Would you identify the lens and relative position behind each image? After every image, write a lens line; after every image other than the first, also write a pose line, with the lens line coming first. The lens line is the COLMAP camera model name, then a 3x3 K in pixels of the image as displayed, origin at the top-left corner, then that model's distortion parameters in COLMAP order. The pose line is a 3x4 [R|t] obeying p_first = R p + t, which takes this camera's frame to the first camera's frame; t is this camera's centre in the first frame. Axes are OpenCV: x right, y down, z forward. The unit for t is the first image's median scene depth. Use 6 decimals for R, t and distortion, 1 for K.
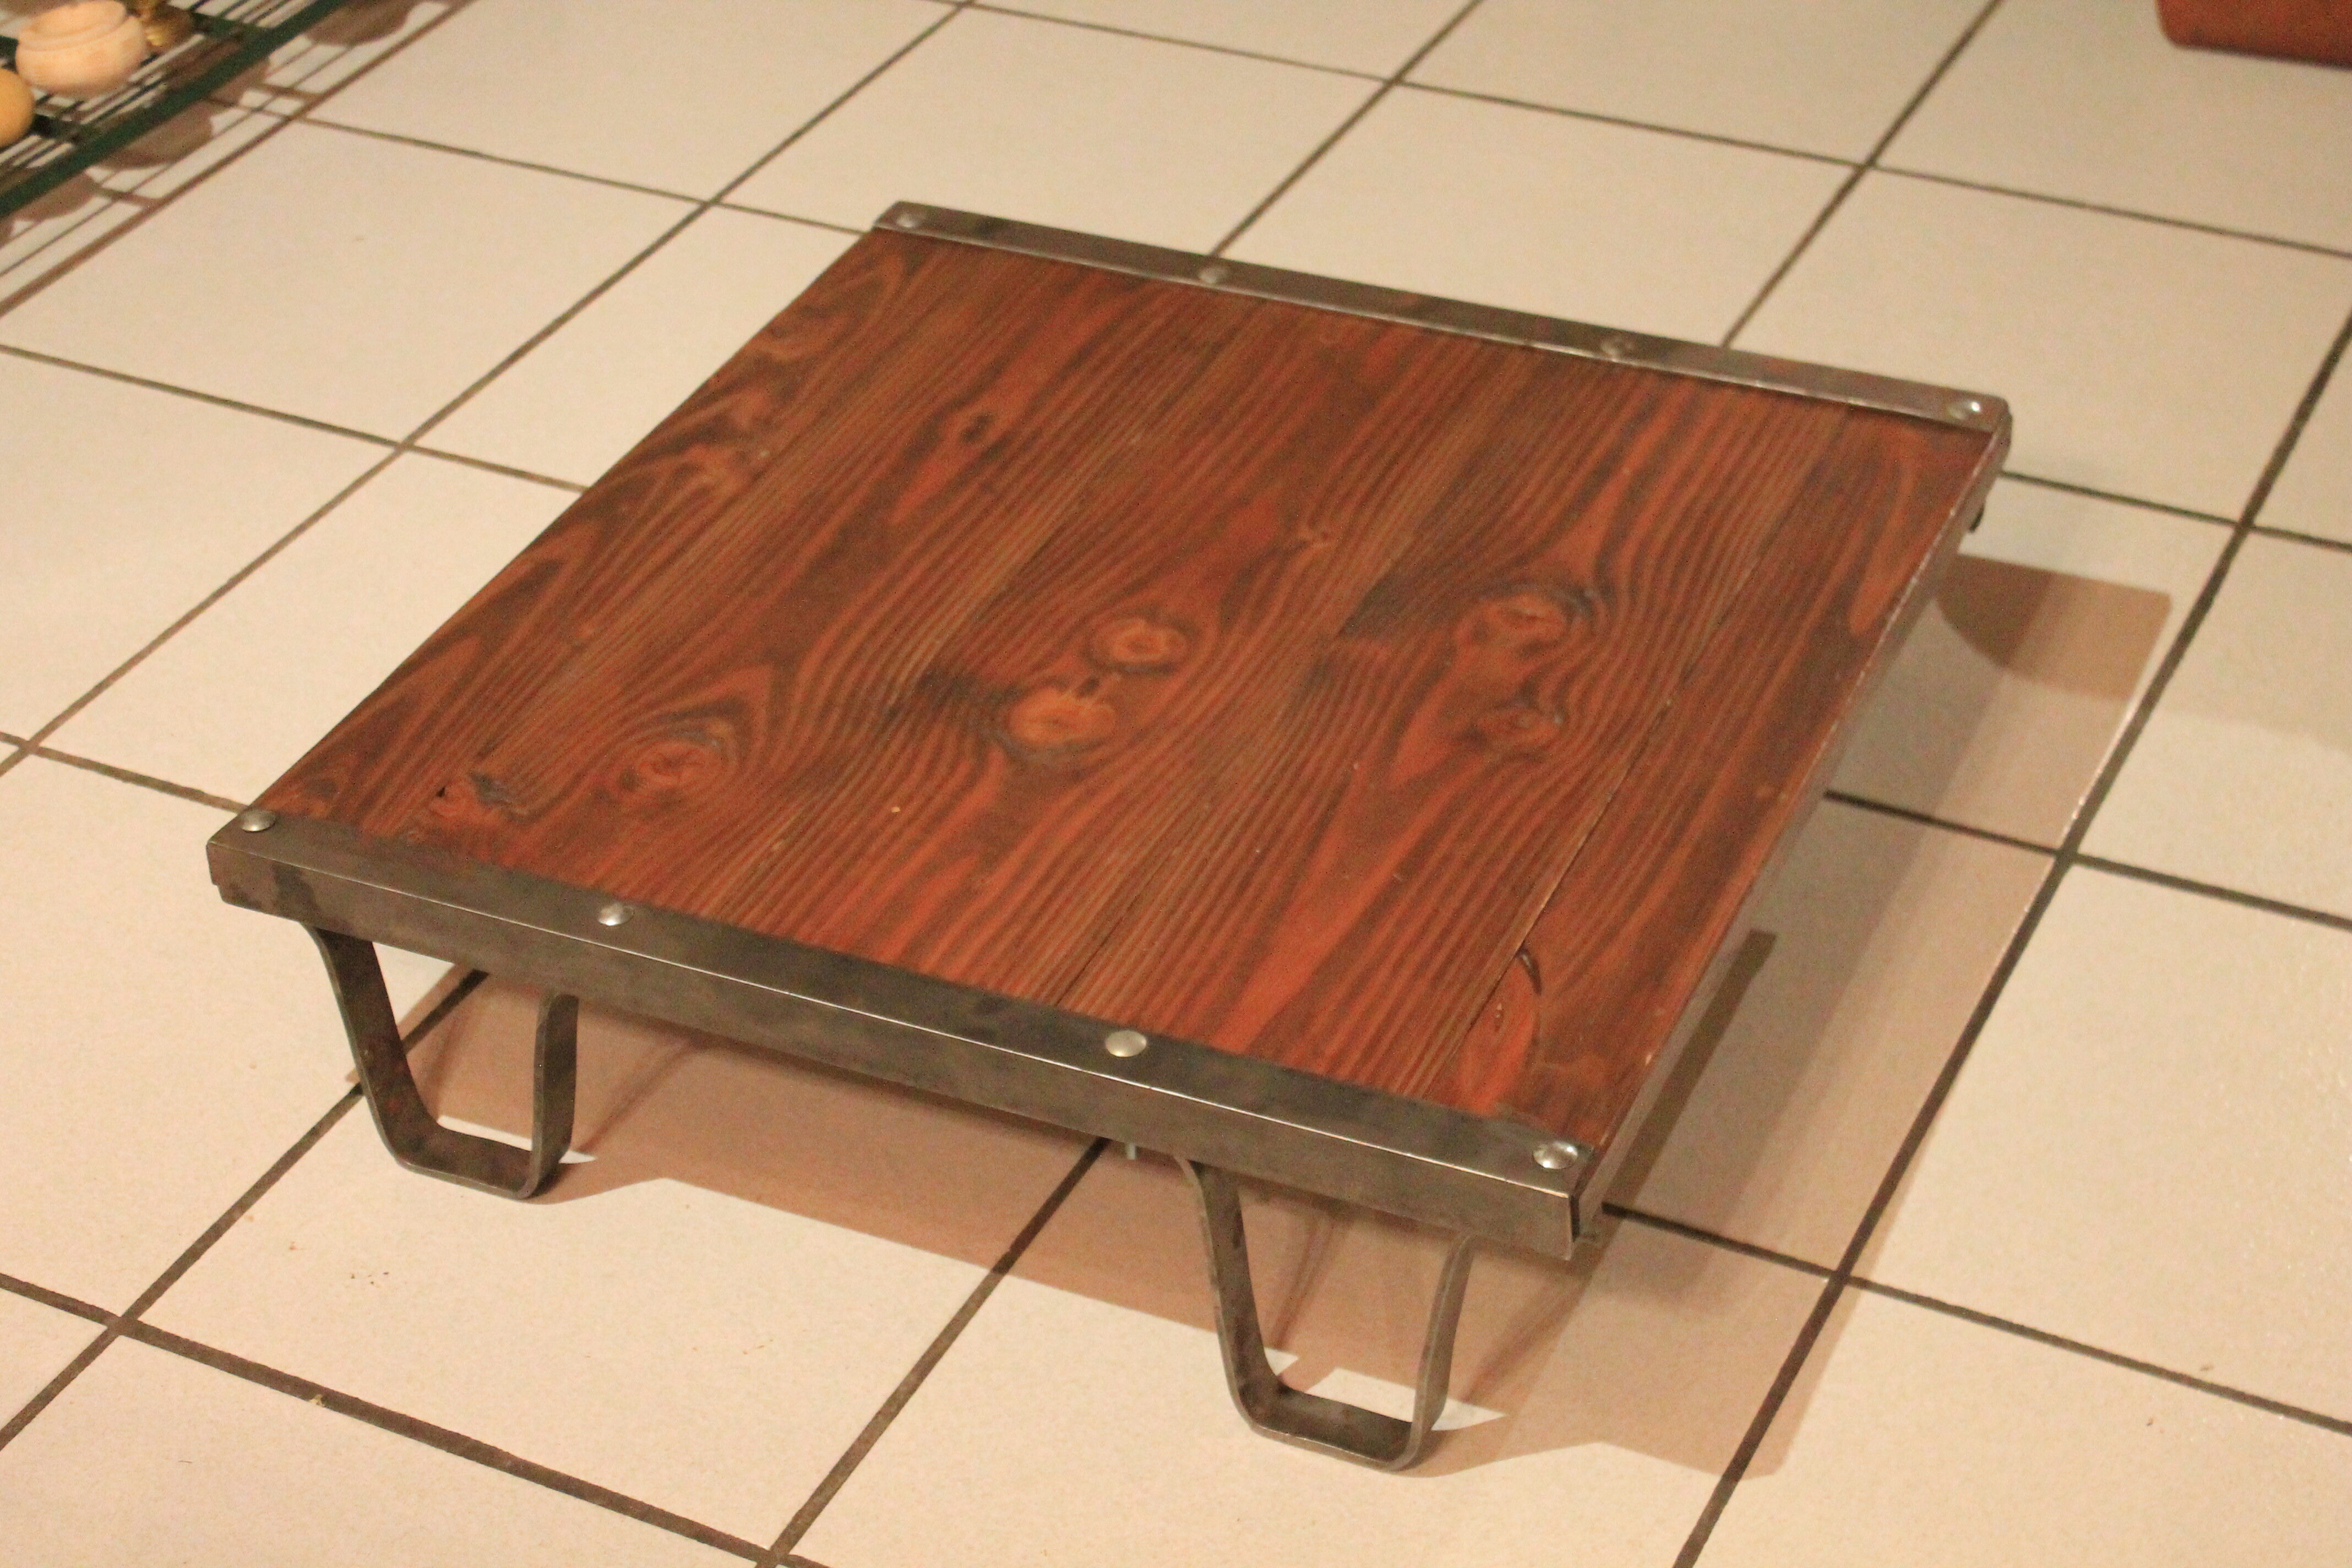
lens RADIAL K [[4127.7, 0, 1181.8], [0, 4127.7, 775.3], [0, 0, 1]] dist [-0.073396, 0.000000]
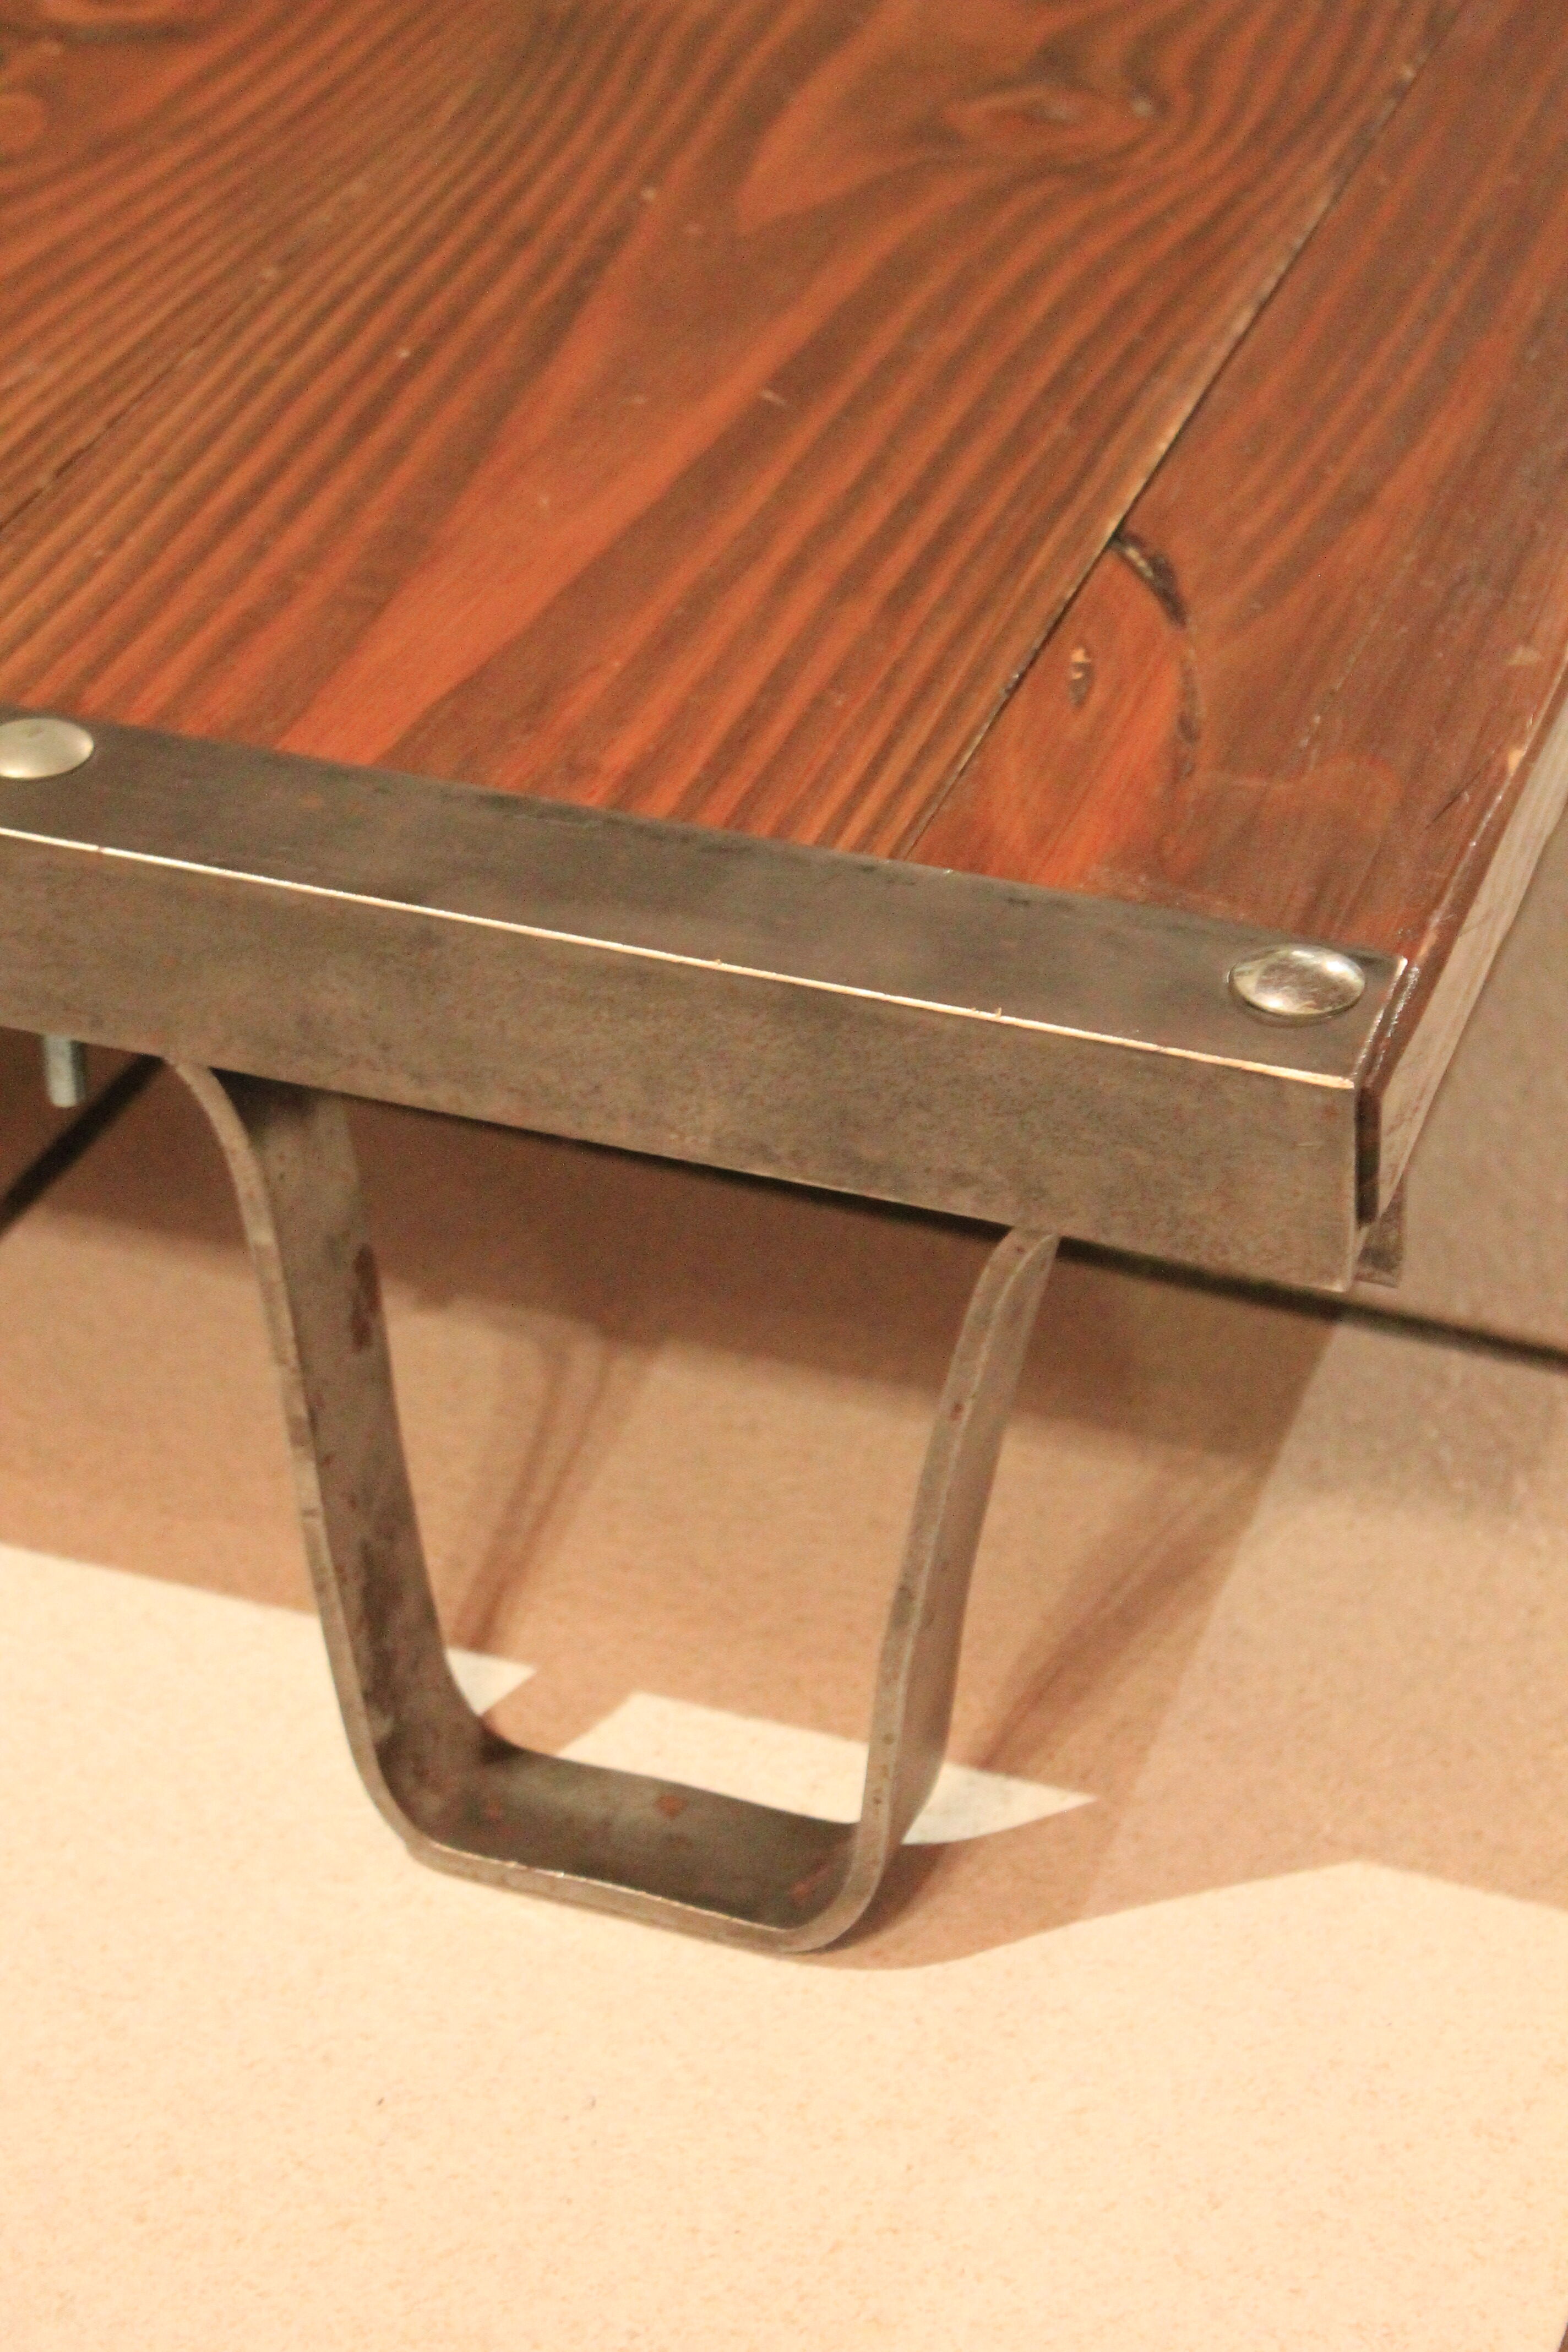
lens RADIAL K [[4957.1, 0, 780.0], [0, 4957.1, 1184.6], [0, 0, 1]] dist [0.023001, 0.000000]
pose [[0.995644, -0.015731, 0.091903, 0.009715], [0.016952, 0.999778, -0.012519, 0.102386], [-0.091685, 0.014023, 0.995689, 0.542226]]
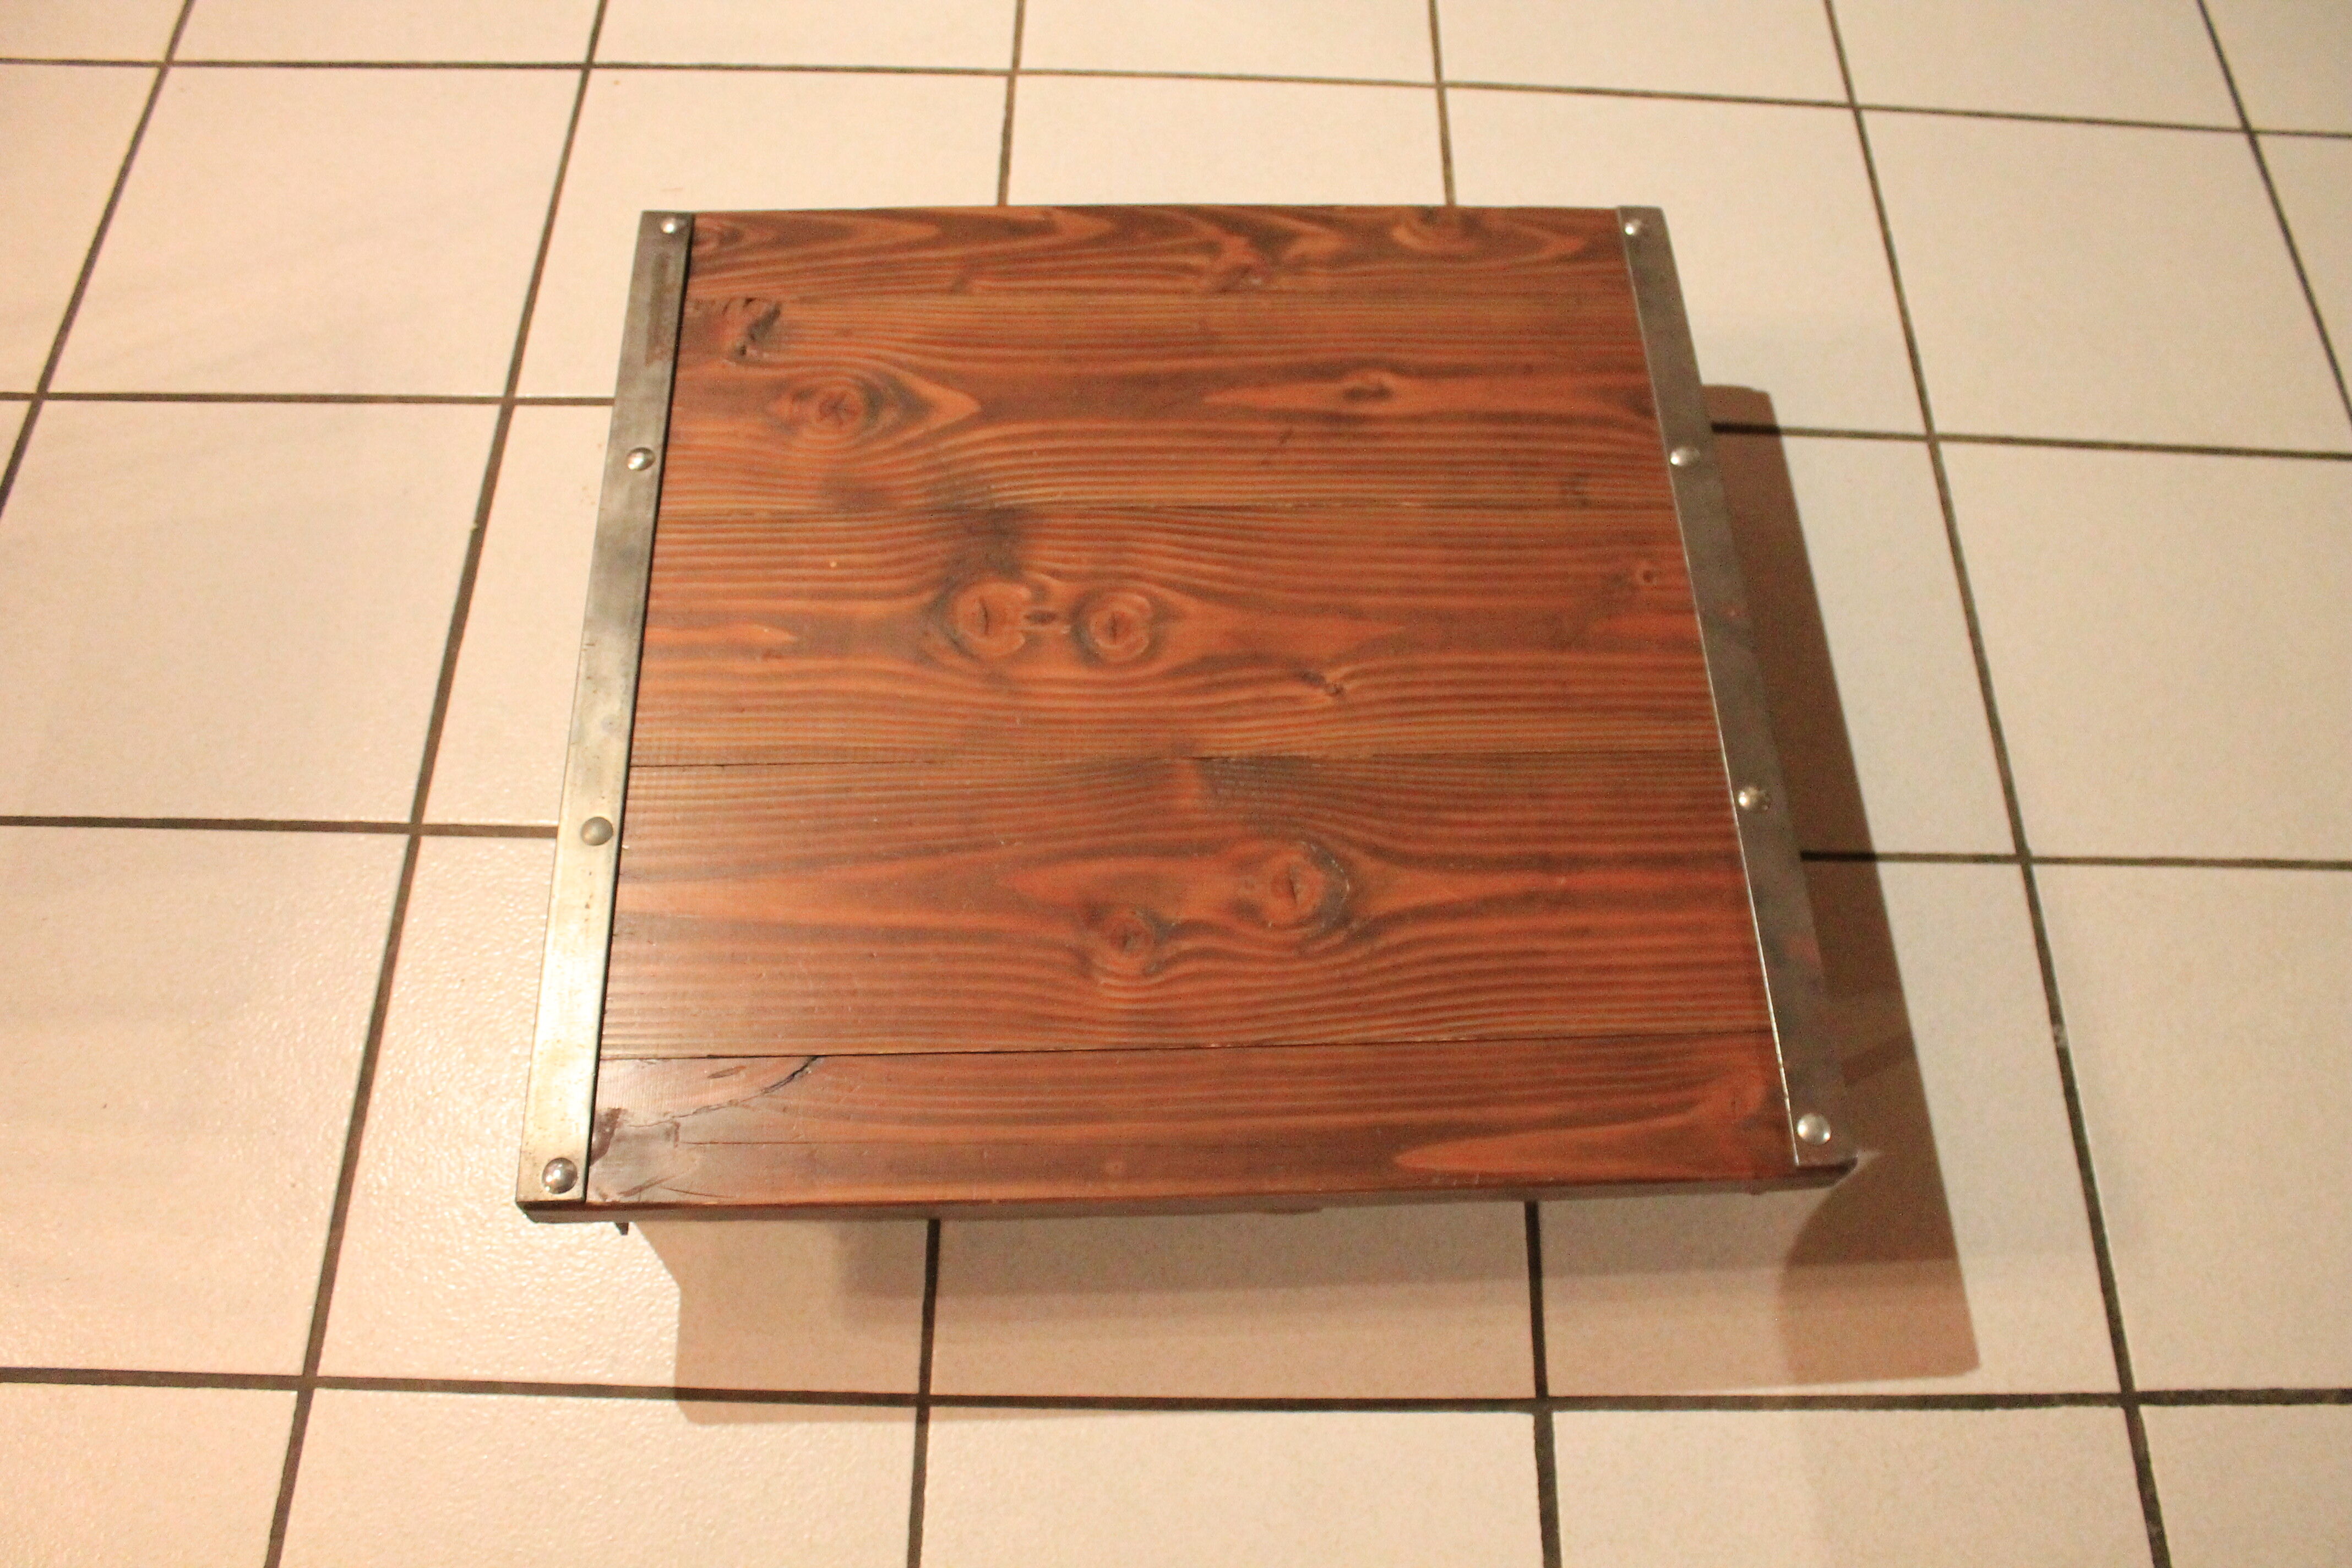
lens RADIAL K [[1948.5, 0, 1178.7], [0, 1948.5, 790.0], [0, 0, 1]] dist [-0.127687, 0.015822]
pose [[0.441089, 0.815926, -0.373773, 0.263359], [-0.550068, 0.574866, 0.605768, -0.380317], [0.709131, -0.061597, 0.702381, 0.669176]]
